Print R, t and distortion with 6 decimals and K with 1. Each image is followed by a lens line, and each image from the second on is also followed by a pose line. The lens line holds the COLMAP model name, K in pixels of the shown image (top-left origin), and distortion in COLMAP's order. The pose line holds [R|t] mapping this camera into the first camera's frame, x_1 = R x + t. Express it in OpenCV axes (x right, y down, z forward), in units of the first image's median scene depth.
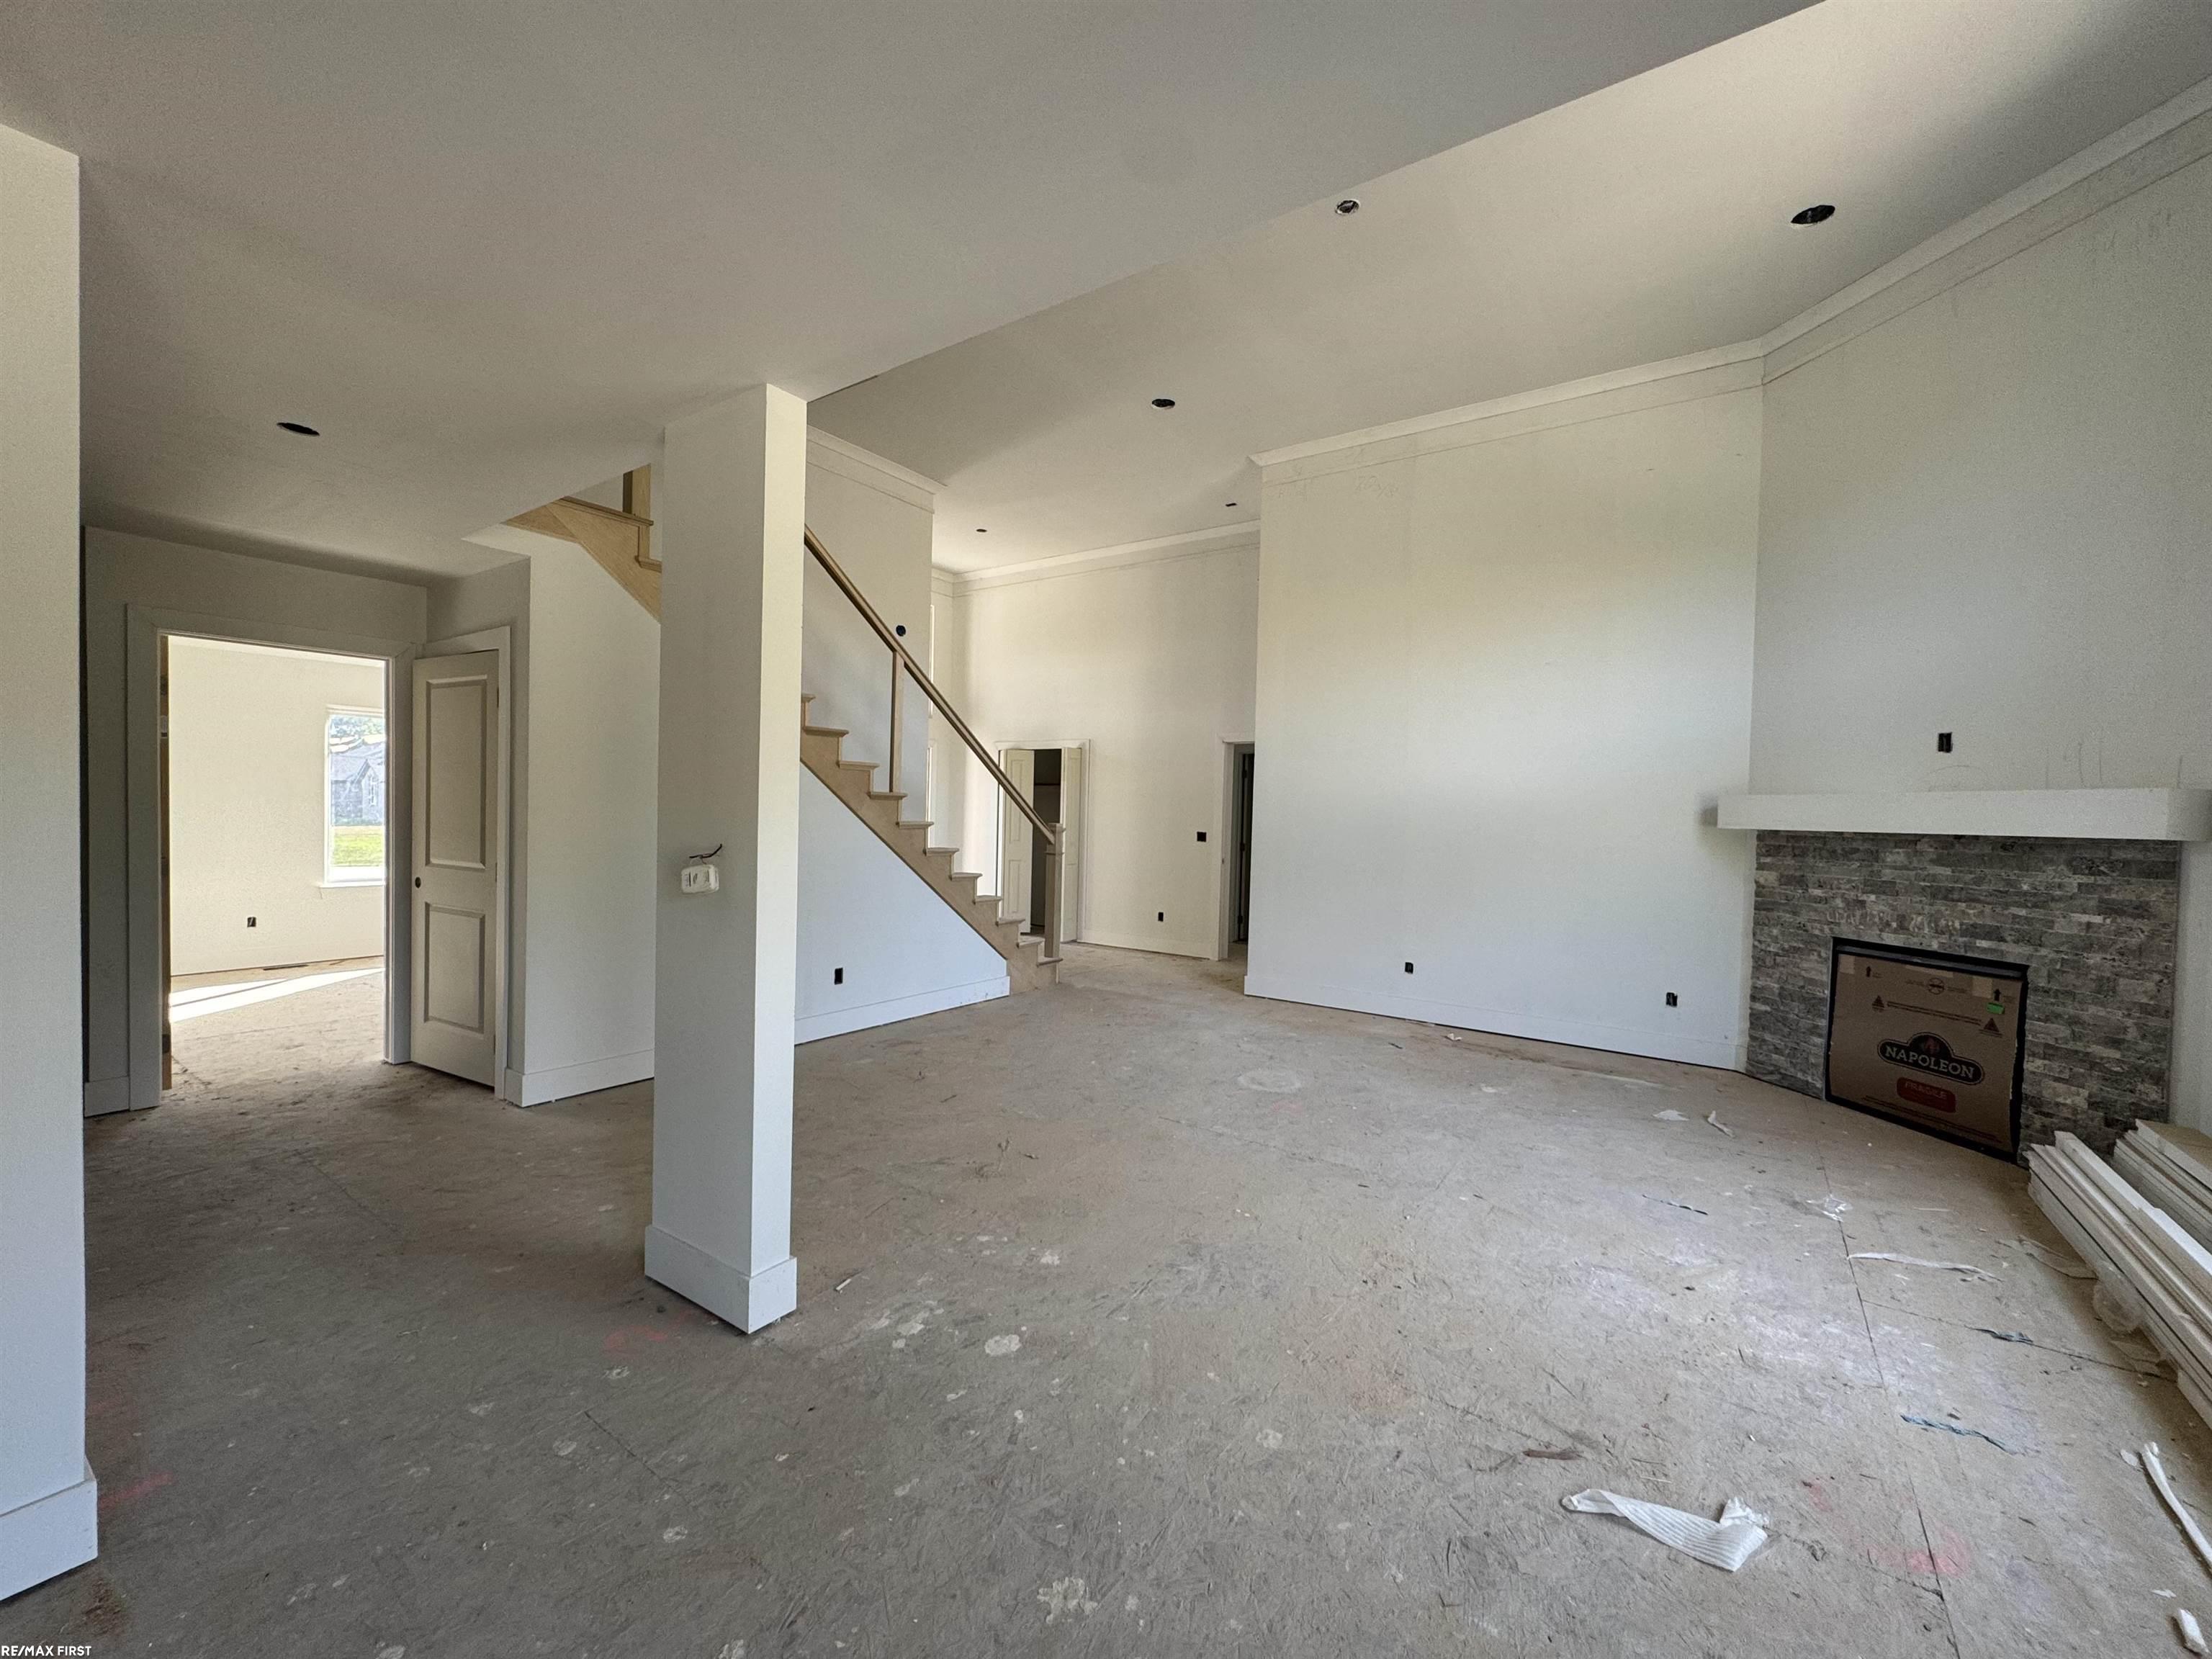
lens RADIAL K [[884.6, 0, 1105.3], [0, 884.6, 835.1], [0, 0, 1]] dist [-0.002236, -0.001363]
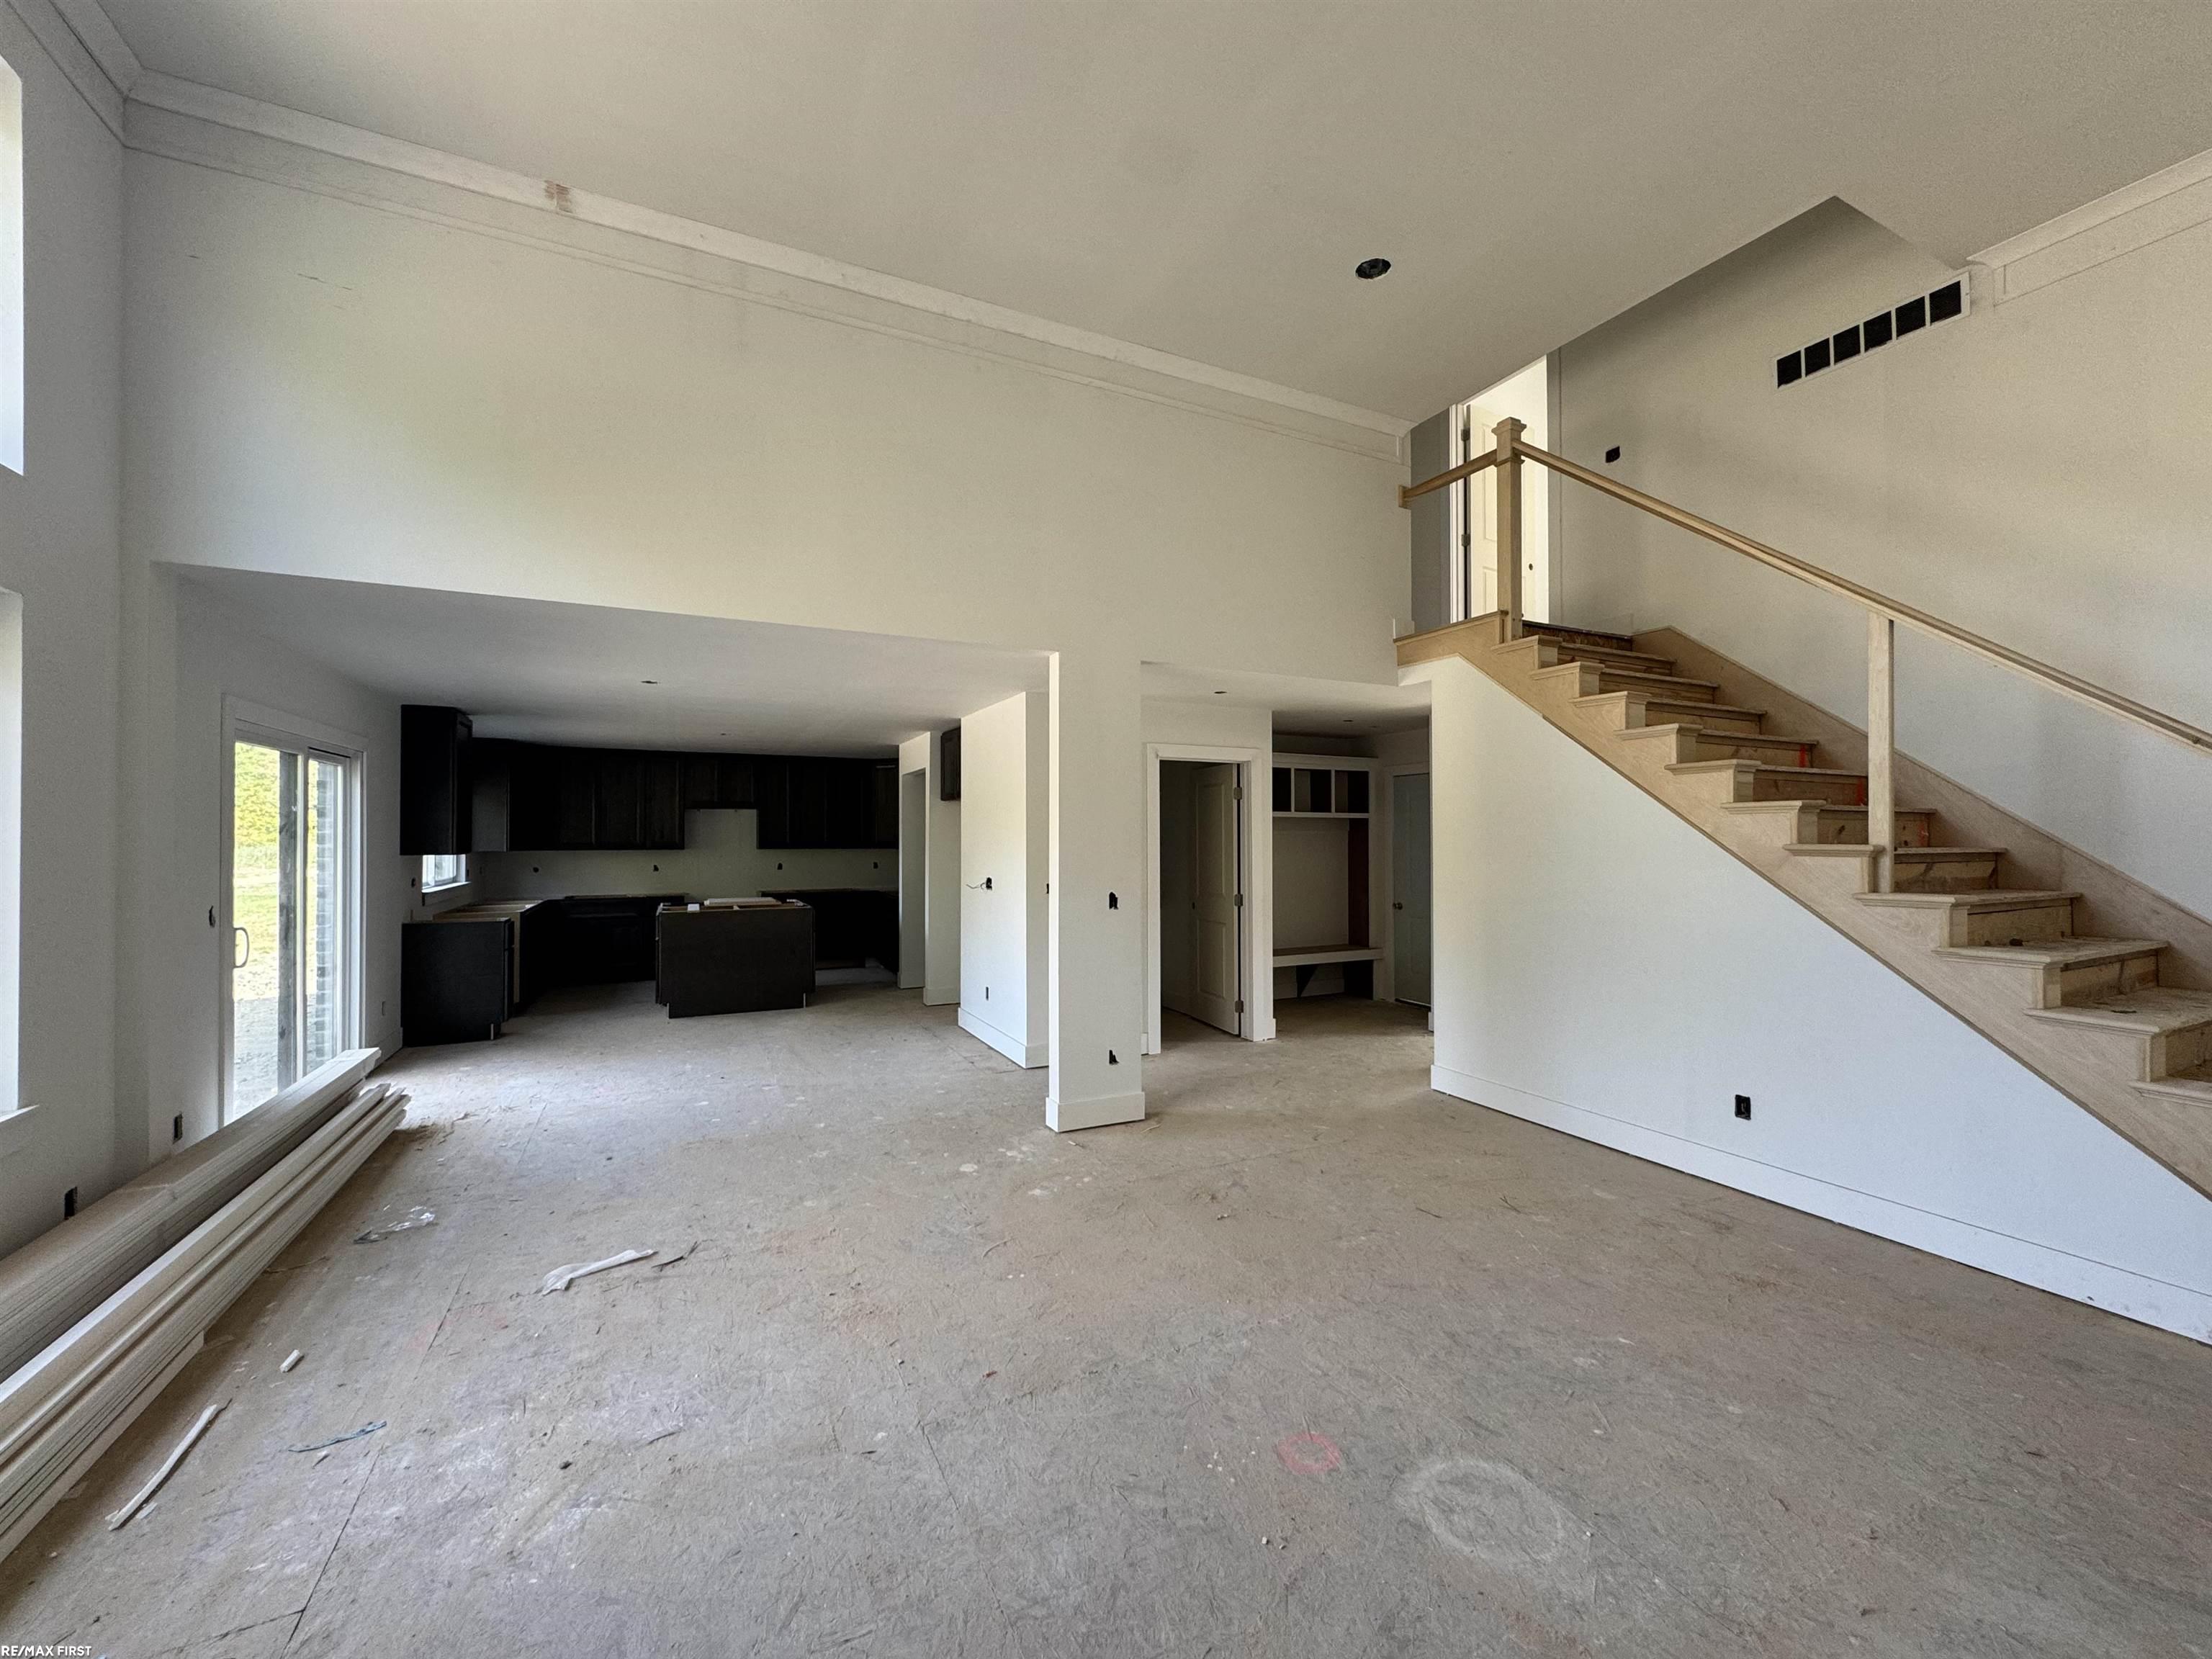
lens RADIAL K [[884.6, 0, 1103.1], [0, 884.6, 834.4], [0, 0, 1]] dist [-0.002236, -0.001363]
pose [[-0.483288, -0.027951, -0.875015, 1.188757], [-0.032148, 0.999383, -0.014168, -0.064419], [0.874871, 0.021283, -0.483888, 1.874510]]
